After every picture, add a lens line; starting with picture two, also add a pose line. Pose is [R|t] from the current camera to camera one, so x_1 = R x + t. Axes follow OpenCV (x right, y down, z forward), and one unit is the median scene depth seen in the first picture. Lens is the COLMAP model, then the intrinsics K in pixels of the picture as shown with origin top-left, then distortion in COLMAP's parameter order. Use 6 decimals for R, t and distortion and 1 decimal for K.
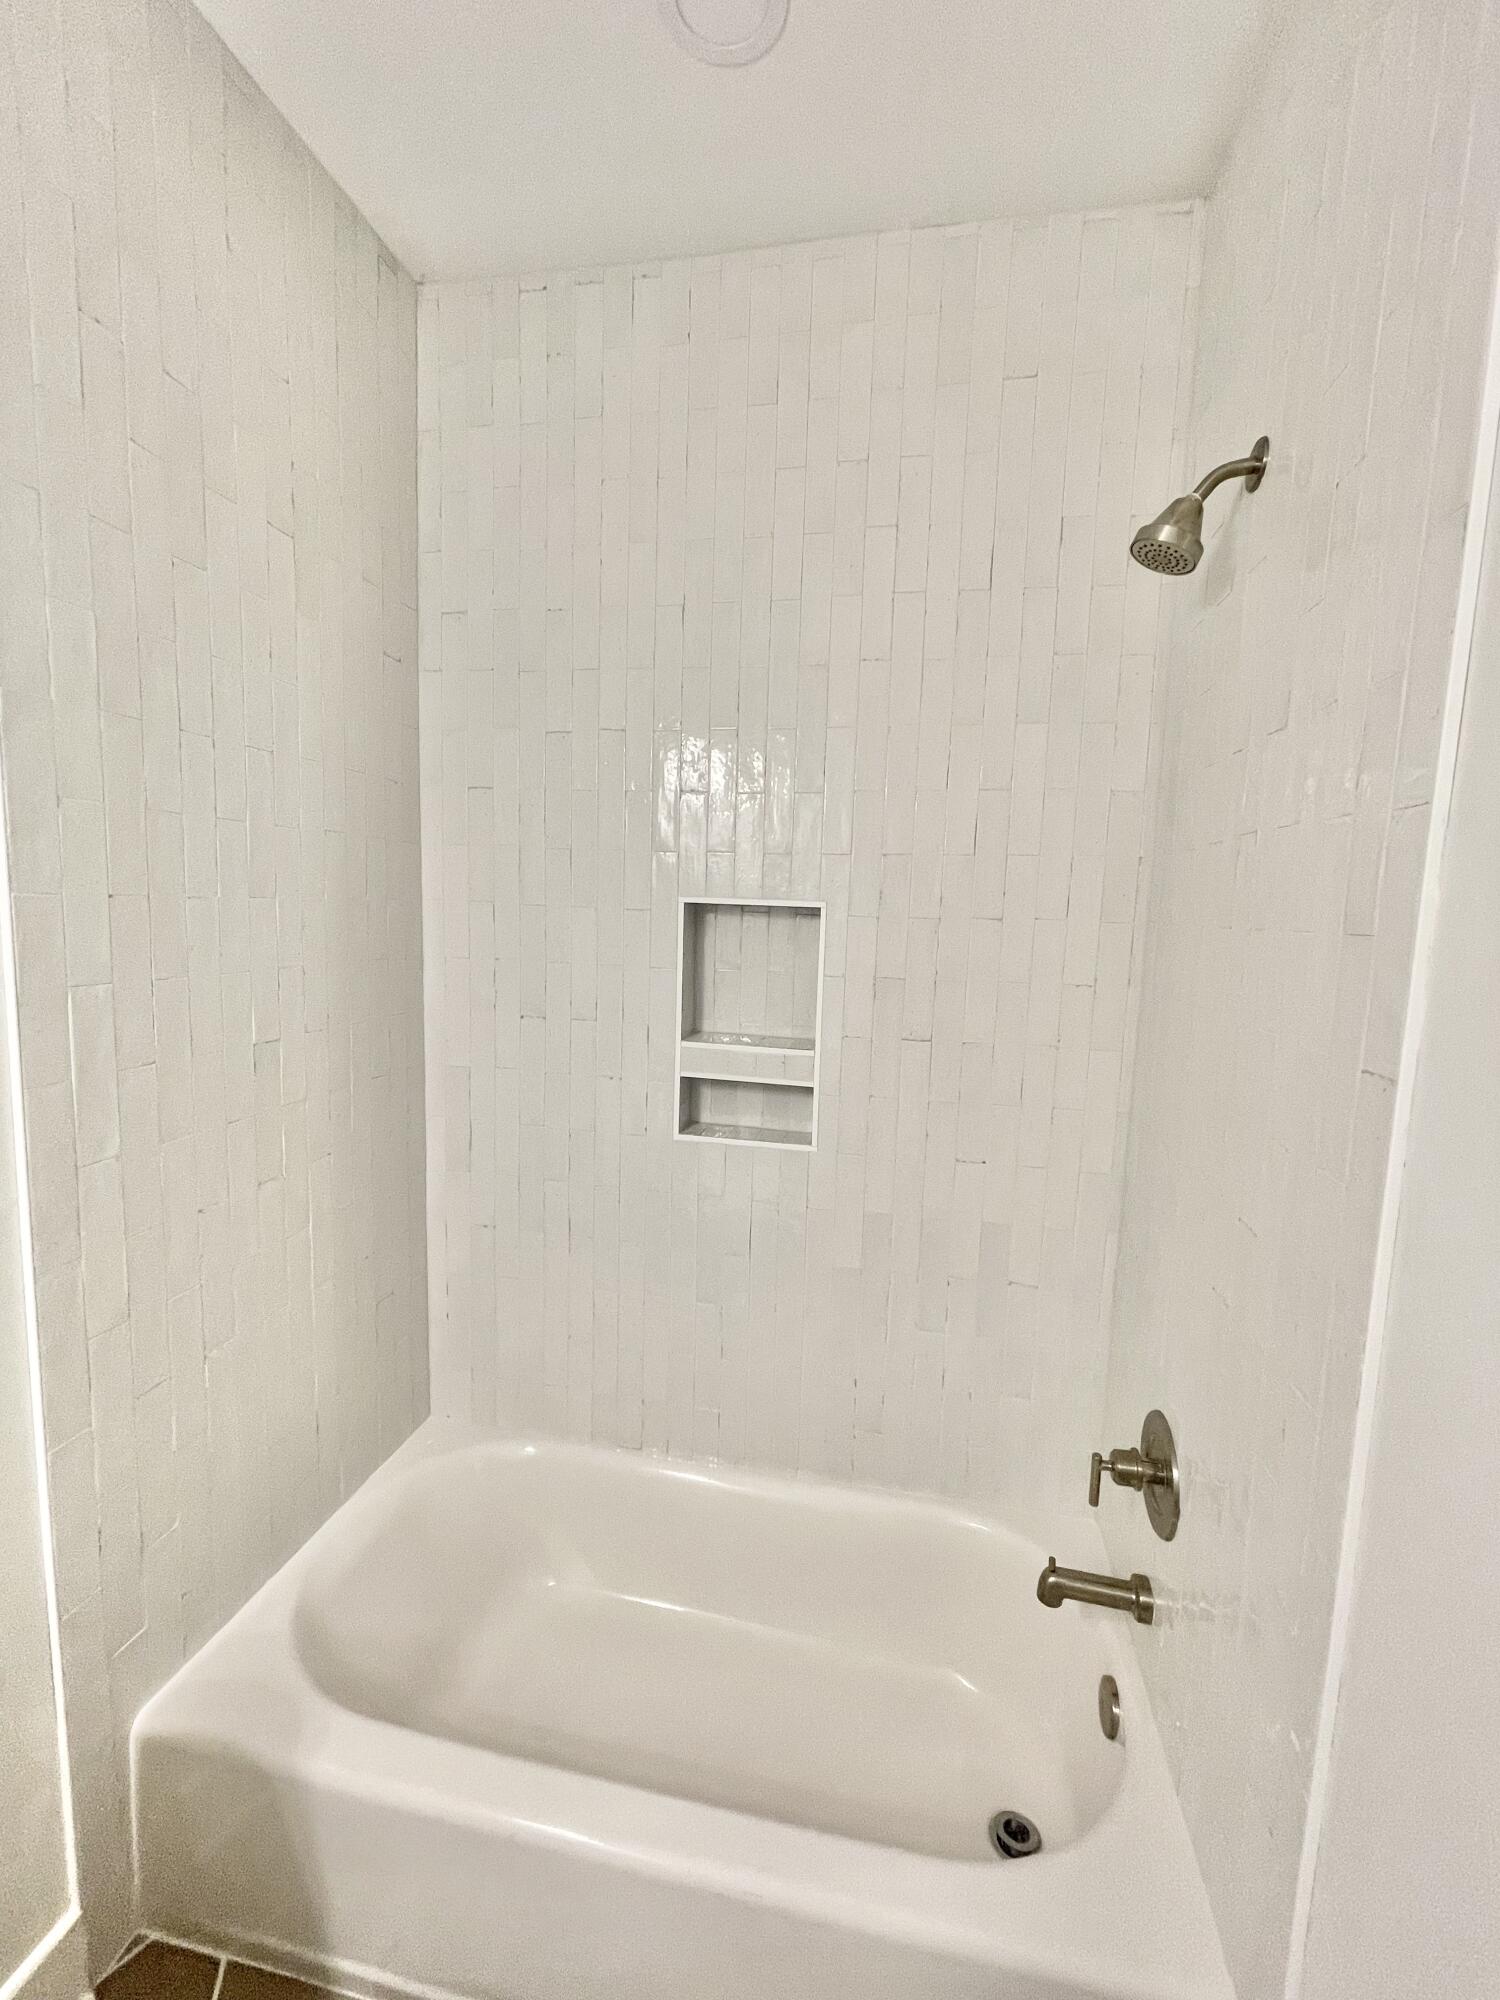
lens RADIAL K [[819.2, 0, 759.5], [0, 819.2, 1002.5], [0, 0, 1]] dist [0.002220, 0.000435]
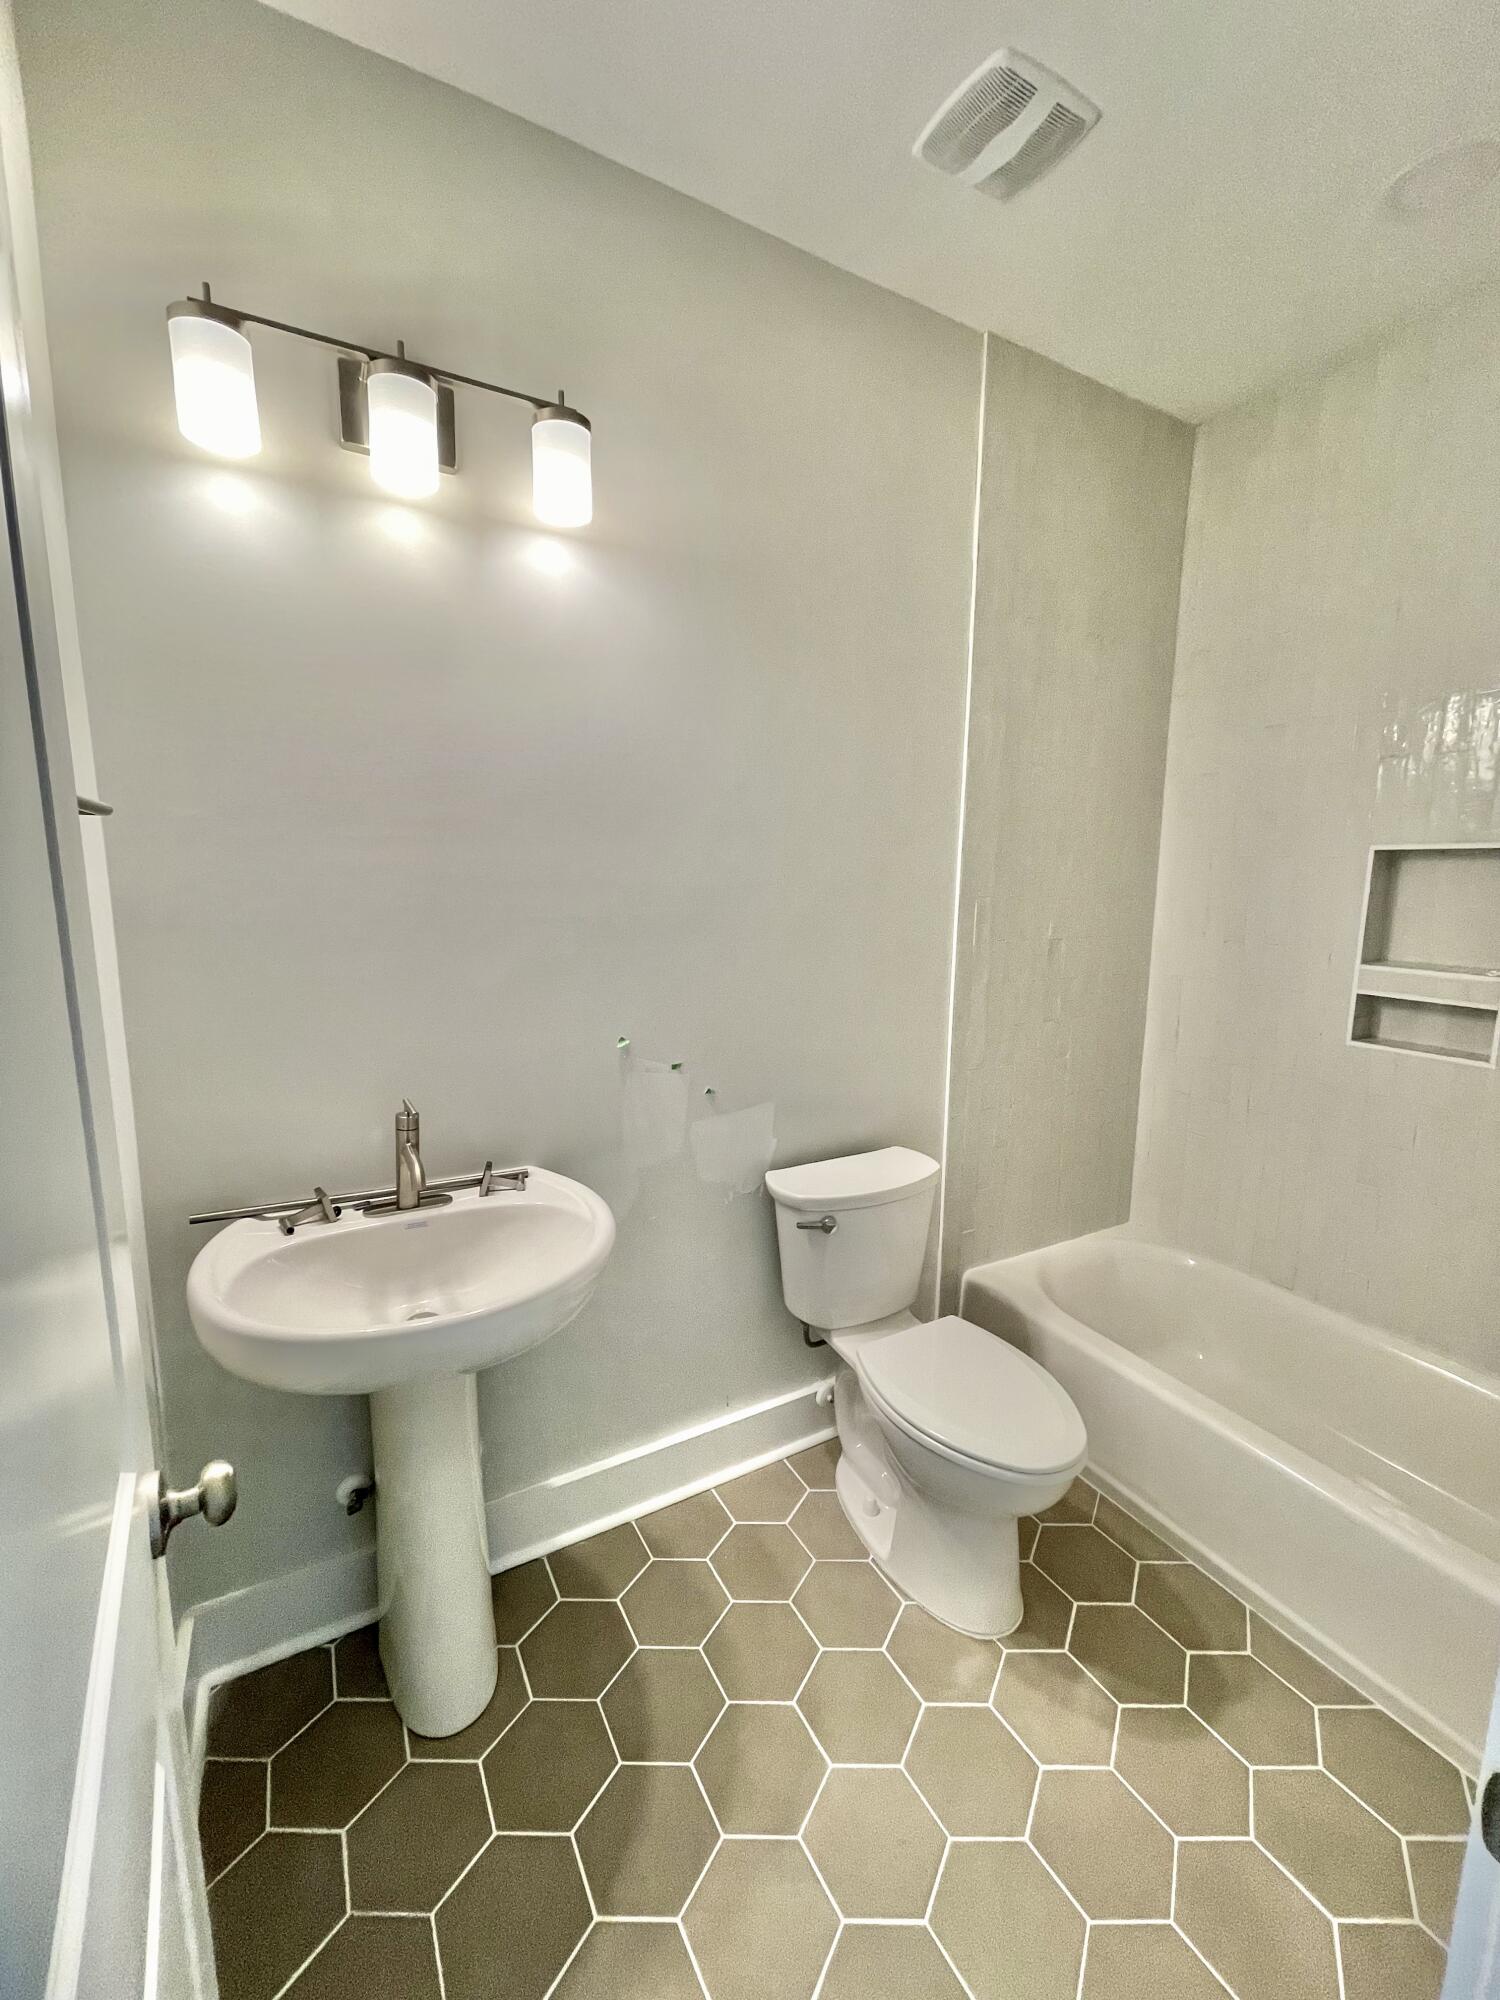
lens RADIAL K [[819.2, 0, 755.2], [0, 819.2, 1000.8], [0, 0, 1]] dist [0.002220, 0.000435]
pose [[0.651004, 0.091705, -0.753515, 0.240797], [-0.072296, 0.995654, 0.058713, 0.093488], [0.755624, 0.016254, 0.654804, -0.480809]]
